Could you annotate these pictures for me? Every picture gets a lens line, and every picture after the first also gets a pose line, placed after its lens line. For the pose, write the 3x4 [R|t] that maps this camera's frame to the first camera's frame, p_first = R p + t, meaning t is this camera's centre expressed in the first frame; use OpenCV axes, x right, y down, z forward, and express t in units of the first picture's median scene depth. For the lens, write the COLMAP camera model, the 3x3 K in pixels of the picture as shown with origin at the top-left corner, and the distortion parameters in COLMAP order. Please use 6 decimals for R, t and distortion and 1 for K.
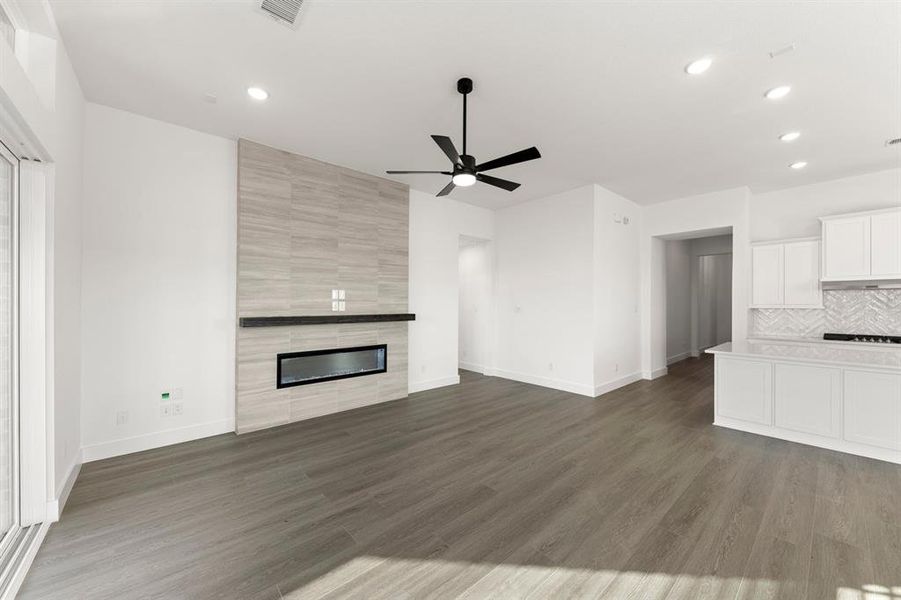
lens RADIAL K [[342.7, 0, 458.9], [0, 342.7, 306.5], [0, 0, 1]] dist [-0.000898, -0.000531]
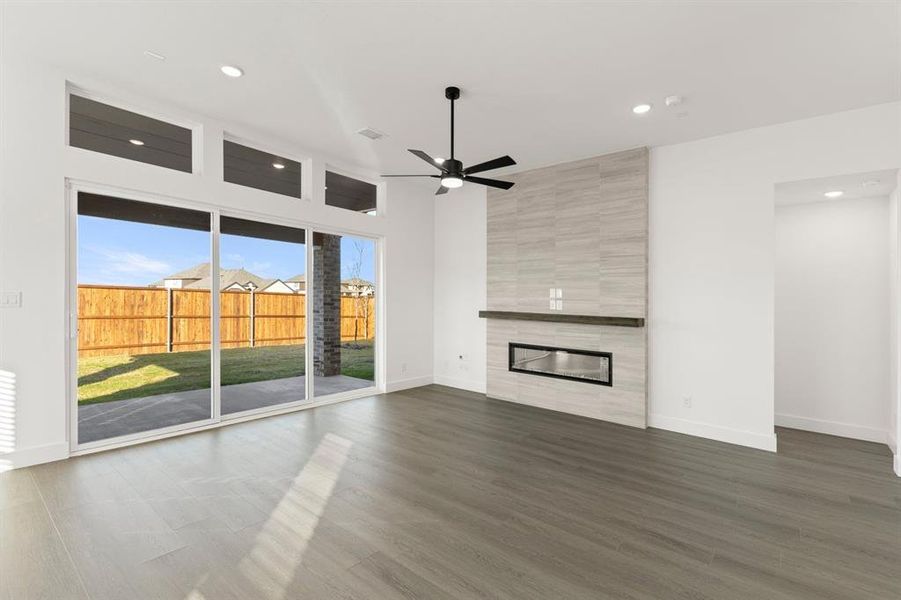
lens RADIAL K [[429.5, 0, 451.7], [0, 429.5, 323.6], [0, 0, 1]] dist [0.000316, 0.000095]
pose [[0.132050, 0.061046, -0.989362, 0.896711], [-0.037361, 0.997699, 0.056574, -0.006781], [0.990539, 0.029493, 0.134026, 0.554510]]
